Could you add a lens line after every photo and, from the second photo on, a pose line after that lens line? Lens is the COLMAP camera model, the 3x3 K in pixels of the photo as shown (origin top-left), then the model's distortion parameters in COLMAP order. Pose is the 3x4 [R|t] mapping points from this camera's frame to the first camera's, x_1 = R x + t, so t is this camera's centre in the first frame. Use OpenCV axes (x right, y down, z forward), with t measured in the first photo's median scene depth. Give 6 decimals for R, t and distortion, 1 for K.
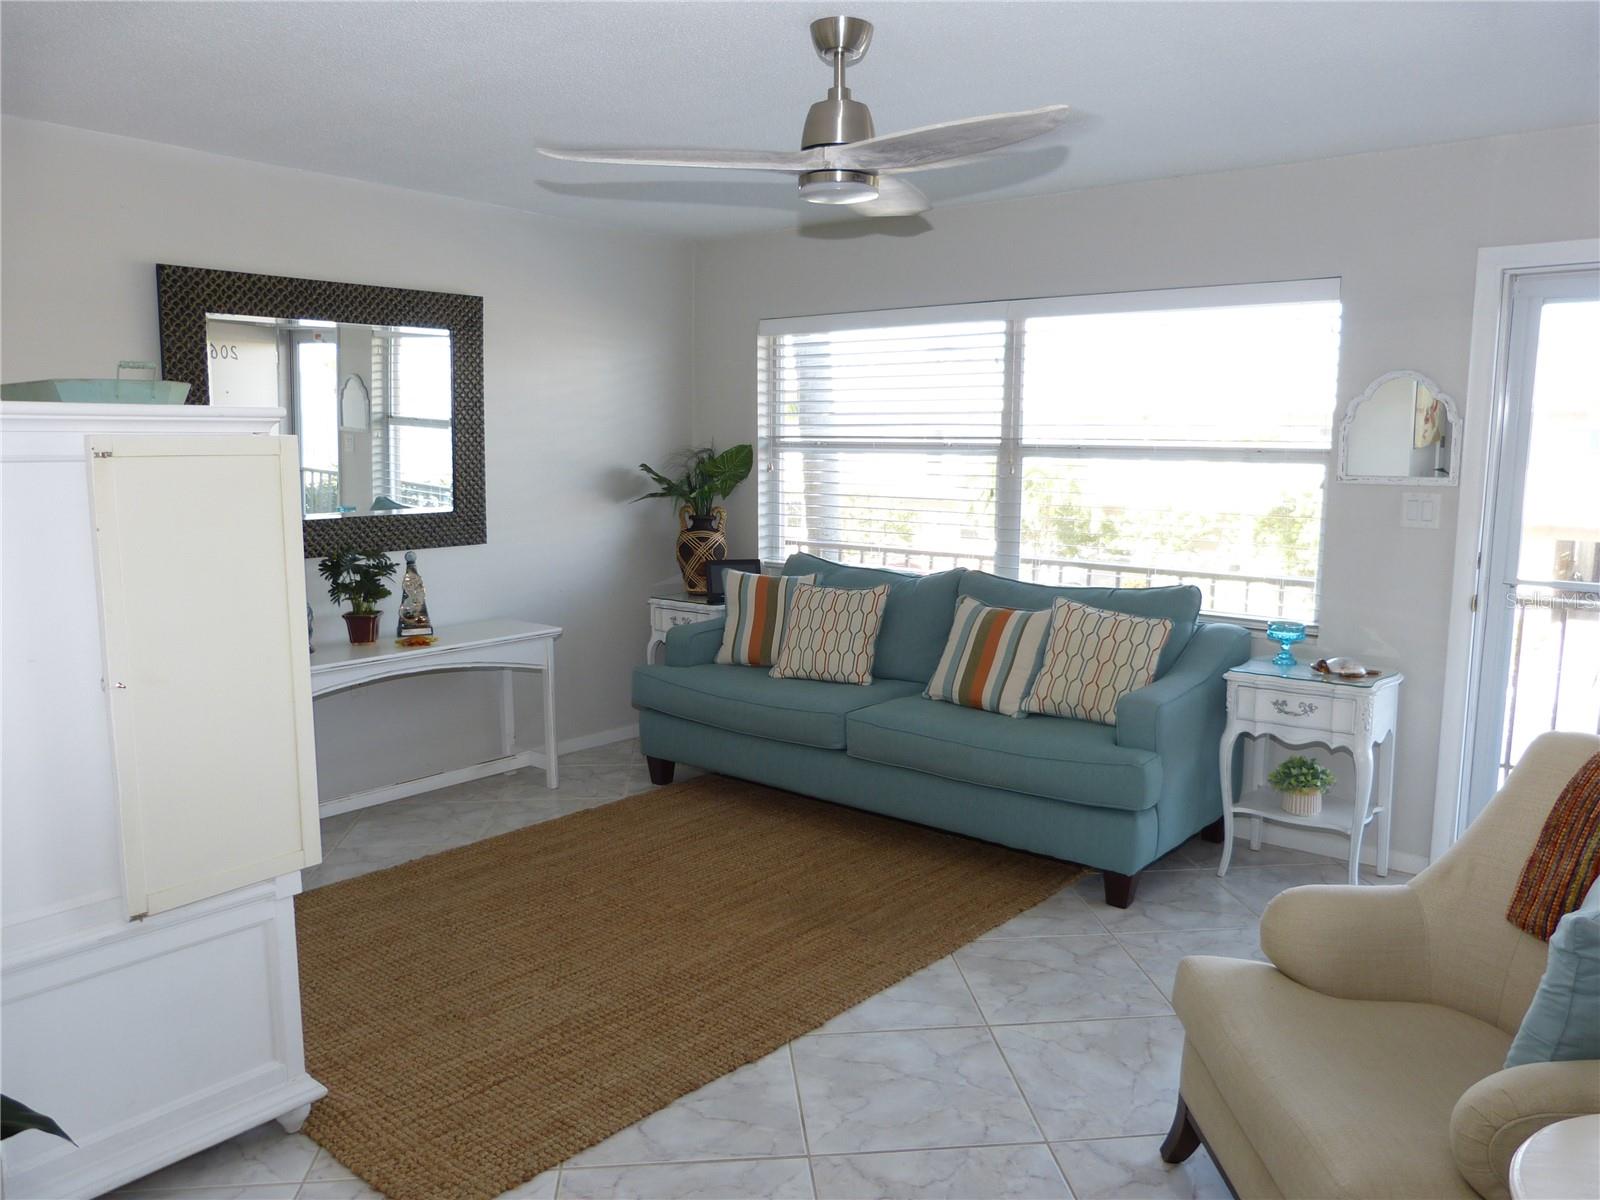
lens RADIAL K [[1182.9, 0, 817.2], [0, 1182.9, 594.2], [0, 0, 1]] dist [-0.044819, 0.026492]
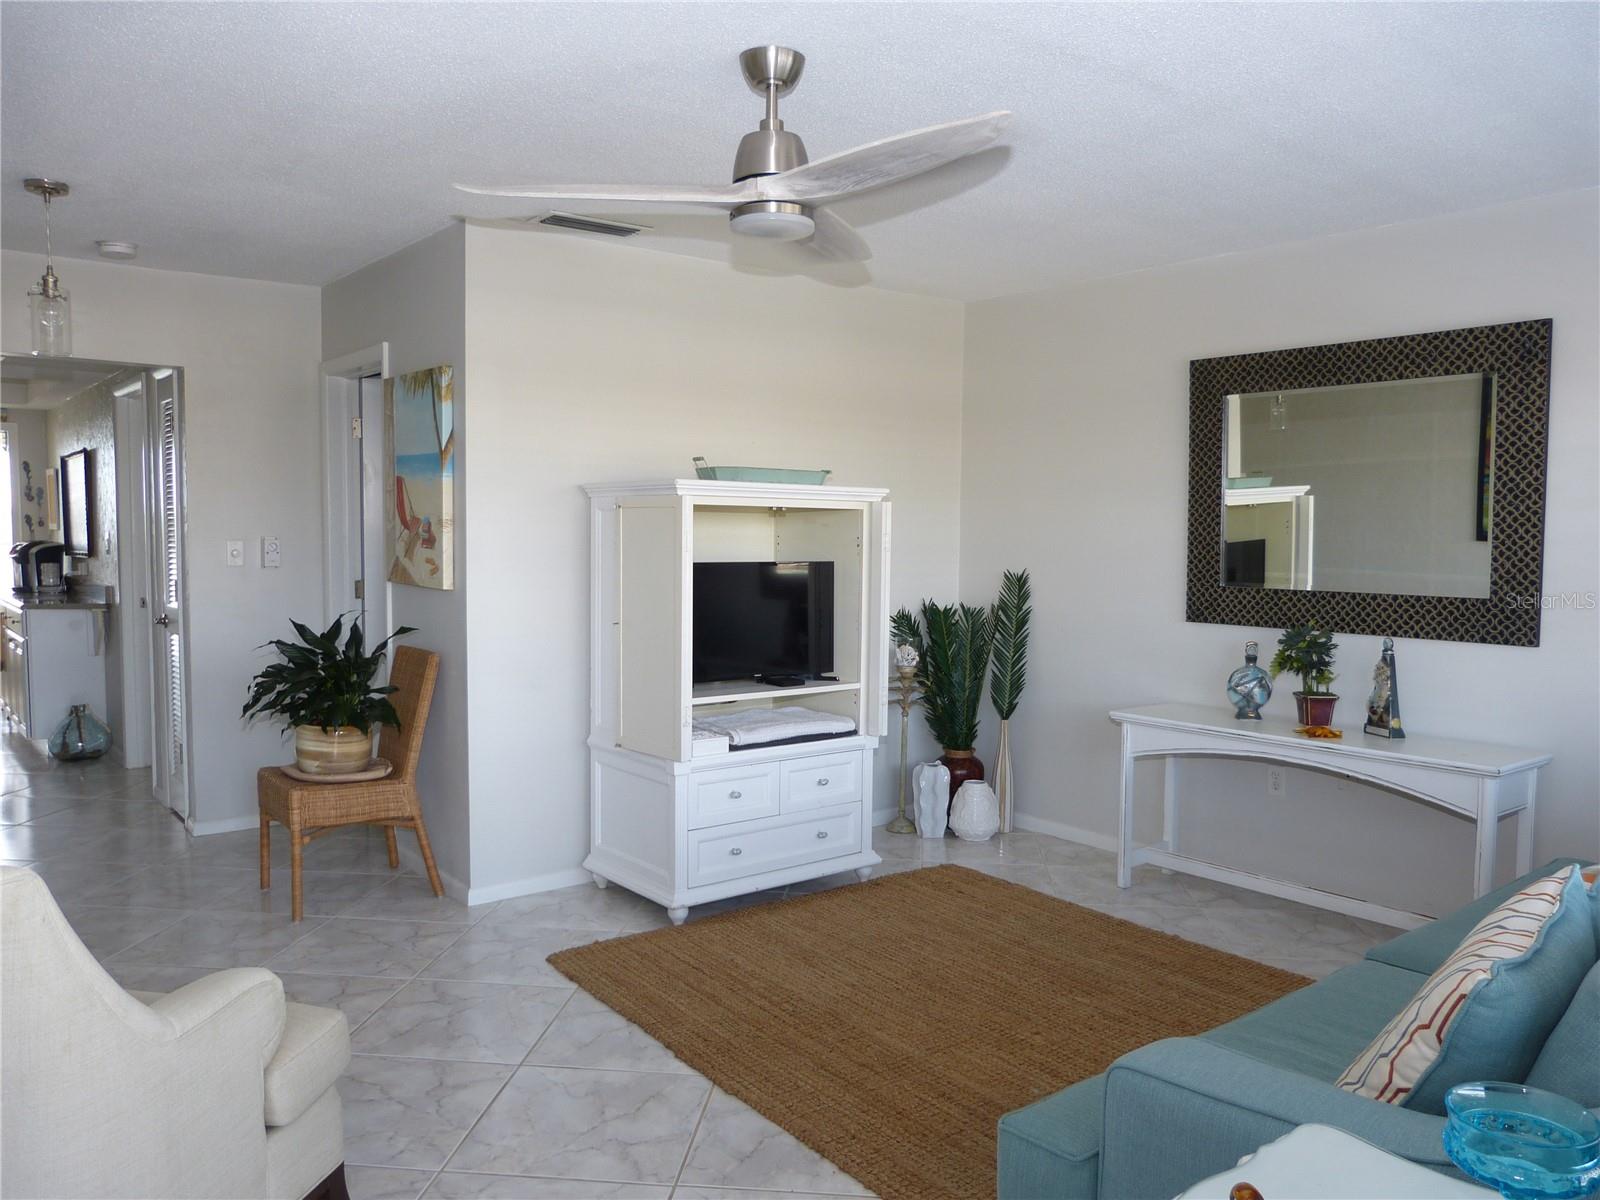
lens RADIAL K [[1182.9, 0, 814.1], [0, 1182.9, 612.7], [0, 0, 1]] dist [-0.044819, 0.026492]
pose [[-0.187933, 0.062177, -0.980212, 0.701447], [-0.141554, 0.985860, 0.089675, -0.089155], [0.971928, 0.155606, -0.176474, 0.912264]]
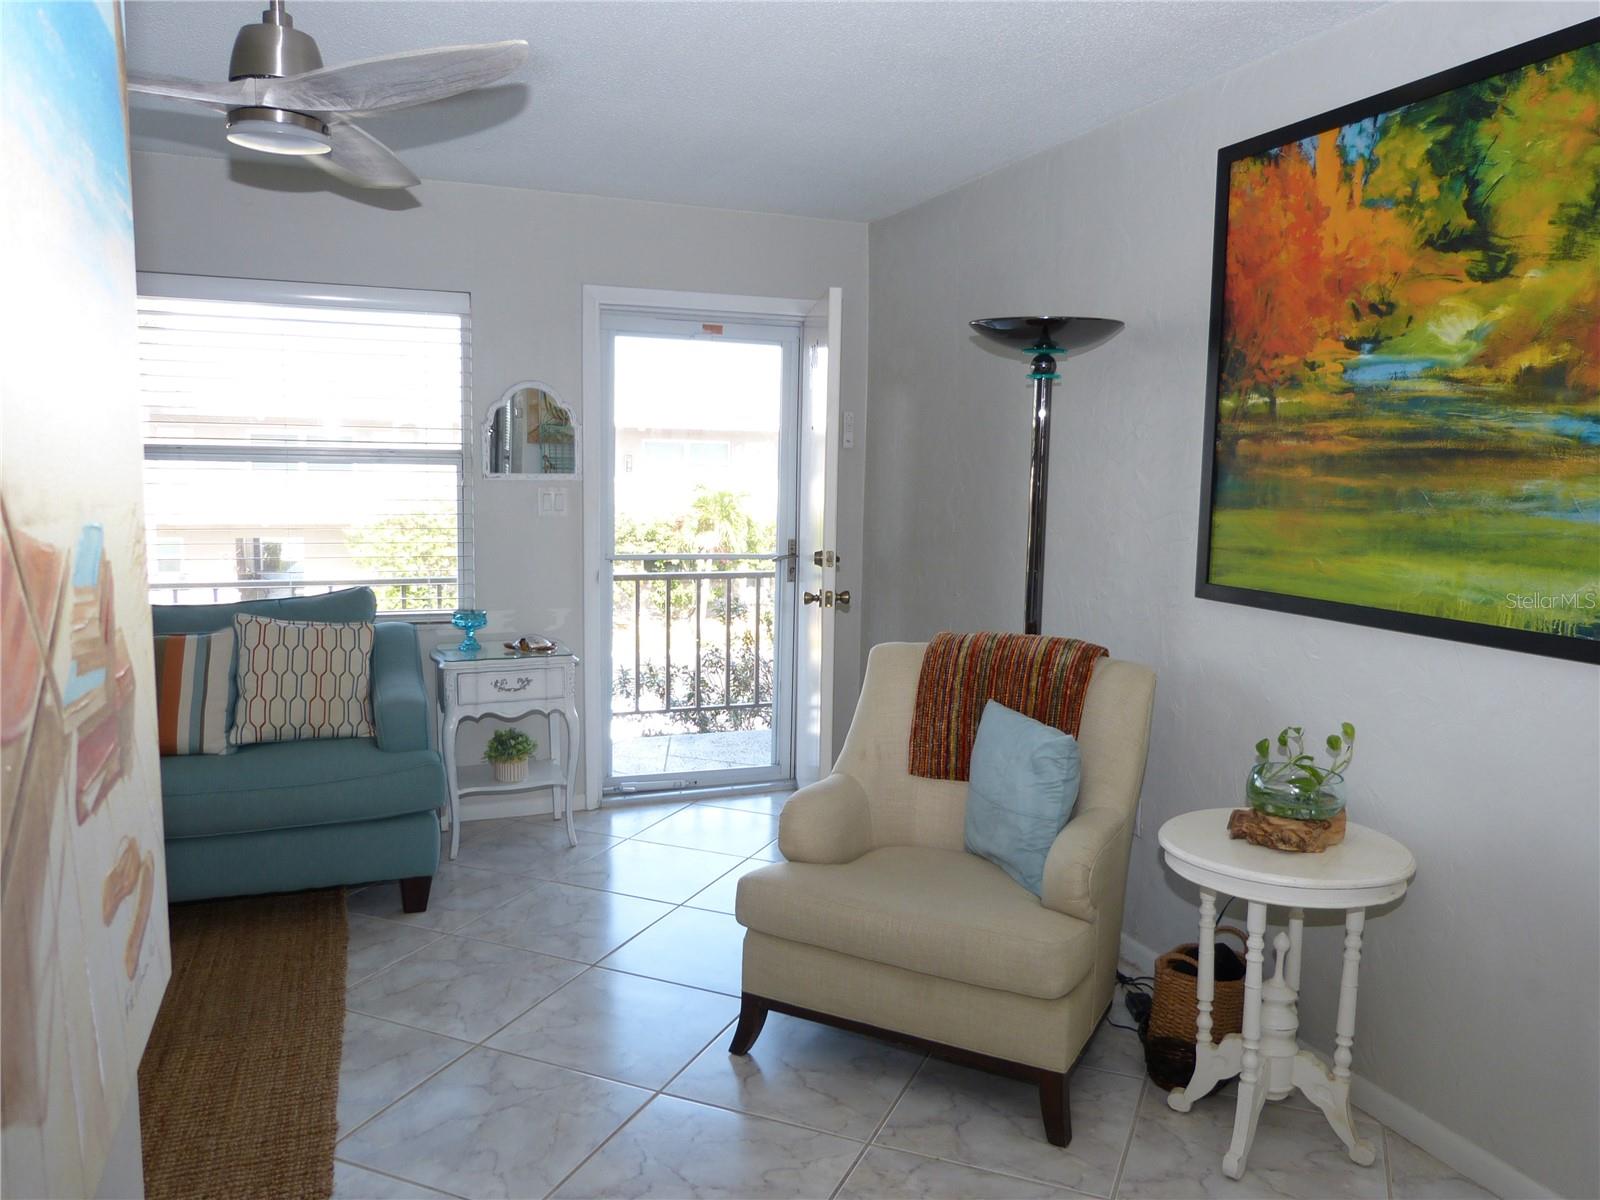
lens RADIAL K [[1182.9, 0, 794.2], [0, 1182.9, 603.1], [0, 0, 1]] dist [-0.044819, 0.026492]
pose [[0.490512, -0.102722, 0.865359, -0.404921], [0.100861, 0.993047, 0.060709, -0.019096], [-0.865578, 0.057502, 0.497462, 0.213964]]
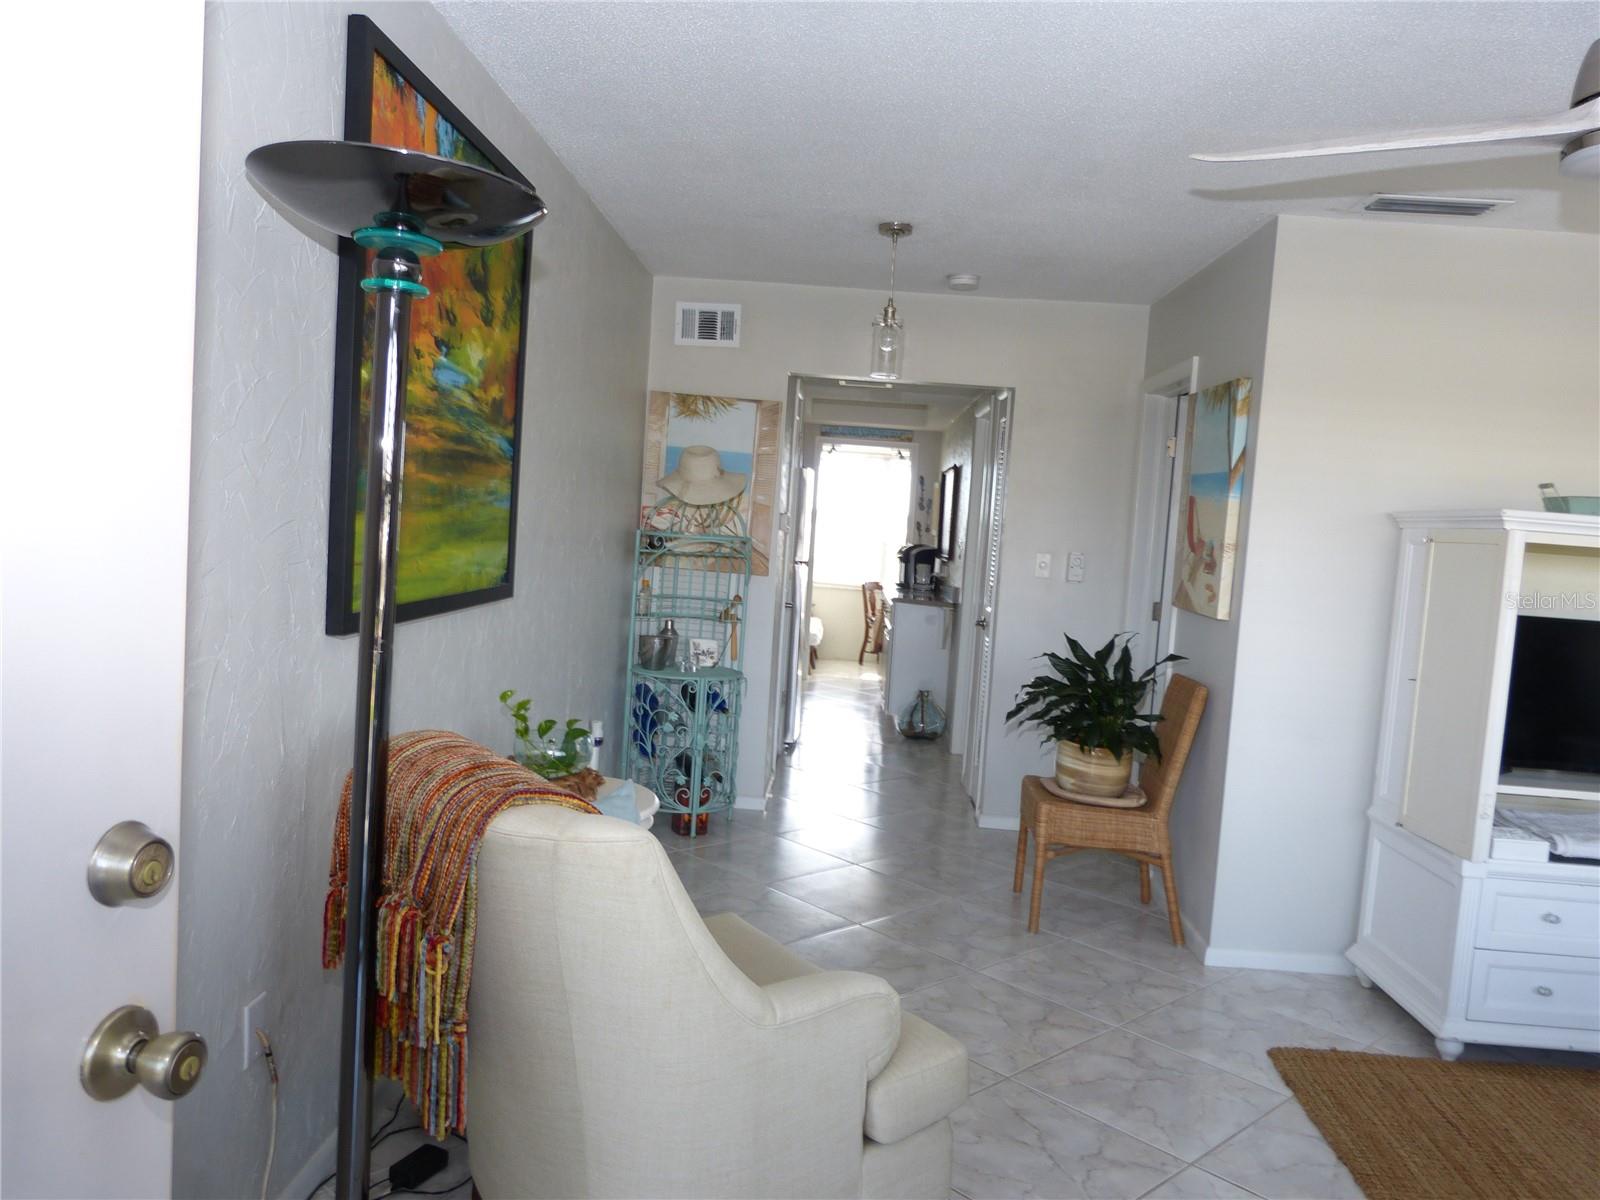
lens RADIAL K [[1182.9, 0, 809.6], [0, 1182.9, 611.0], [0, 0, 1]] dist [-0.044819, 0.026492]
pose [[-0.788574, -0.011858, -0.614825, 0.591383], [-0.152279, 0.972439, 0.176558, -0.095257], [0.595786, 0.232855, -0.768646, 0.947545]]
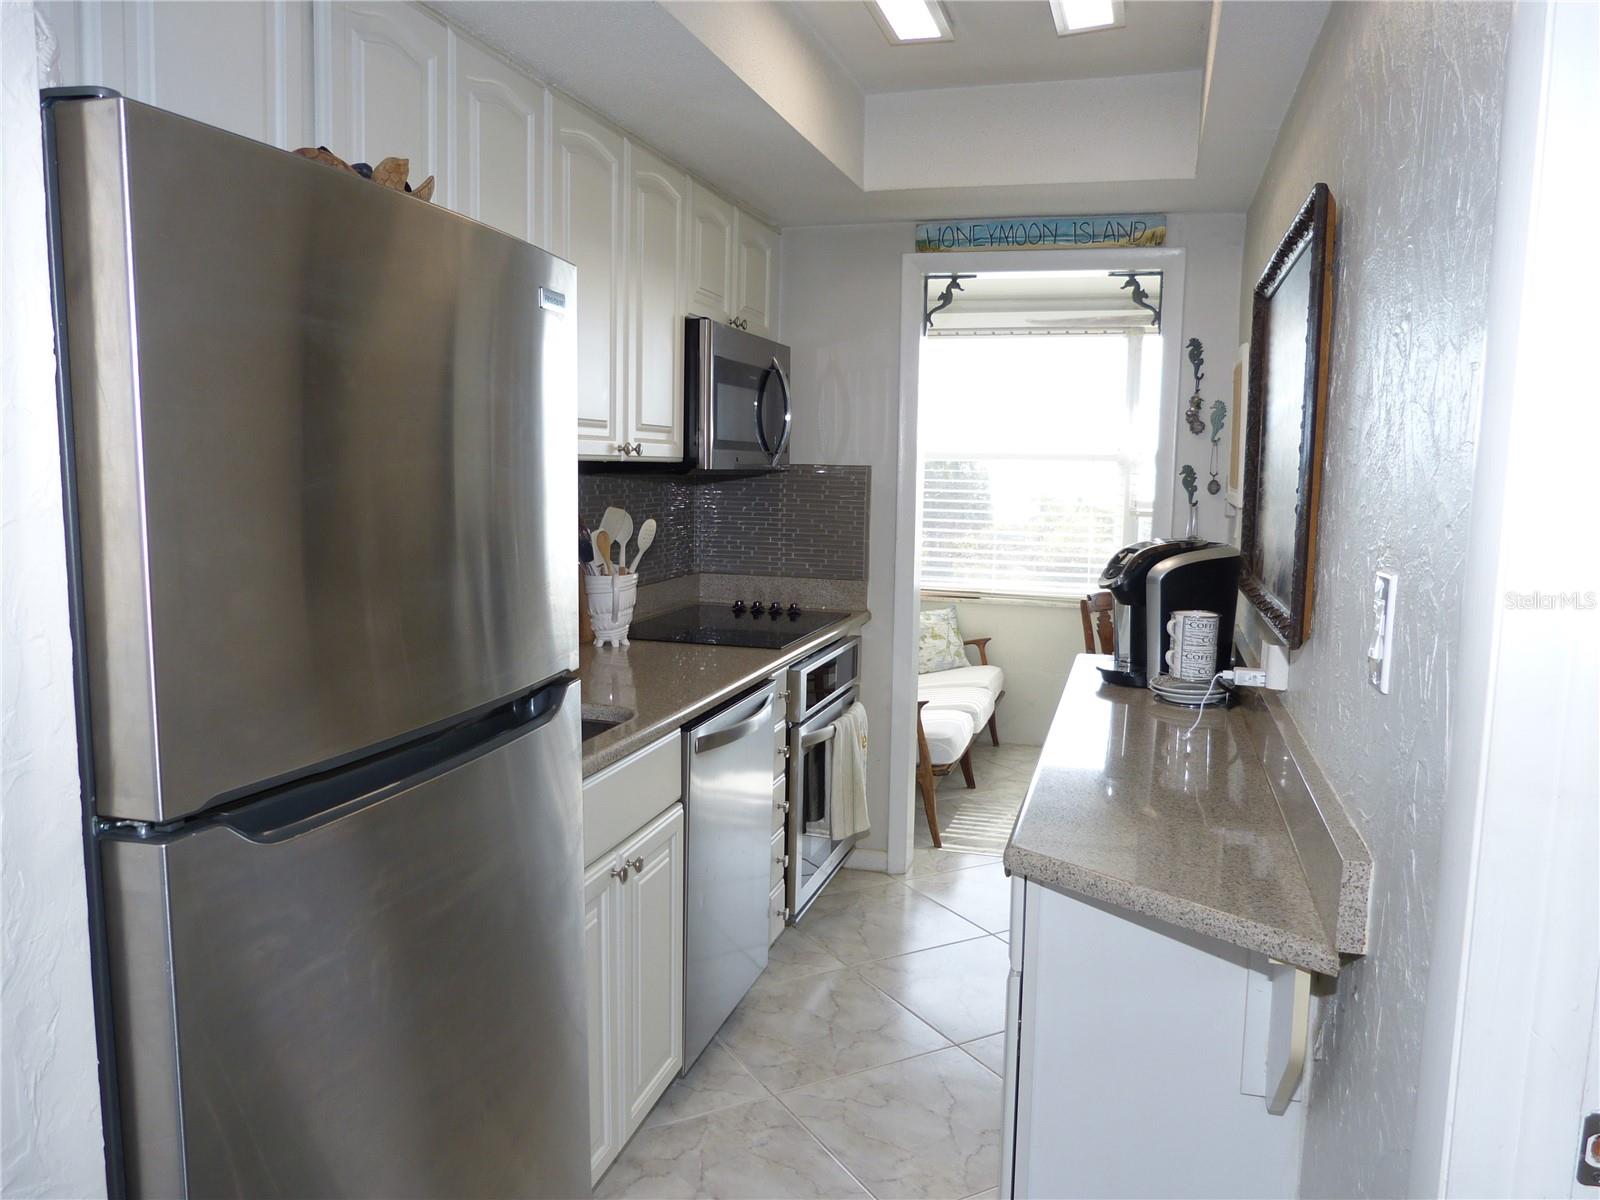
lens RADIAL K [[1182.9, 0, 802.6], [0, 1182.9, 601.3], [0, 0, 1]] dist [-0.044819, 0.026492]
pose [[-0.918455, 0.020625, -0.394988, -0.537467], [-0.078016, 0.969574, 0.232035, 0.047393], [0.387756, 0.243929, -0.888901, -0.211283]]
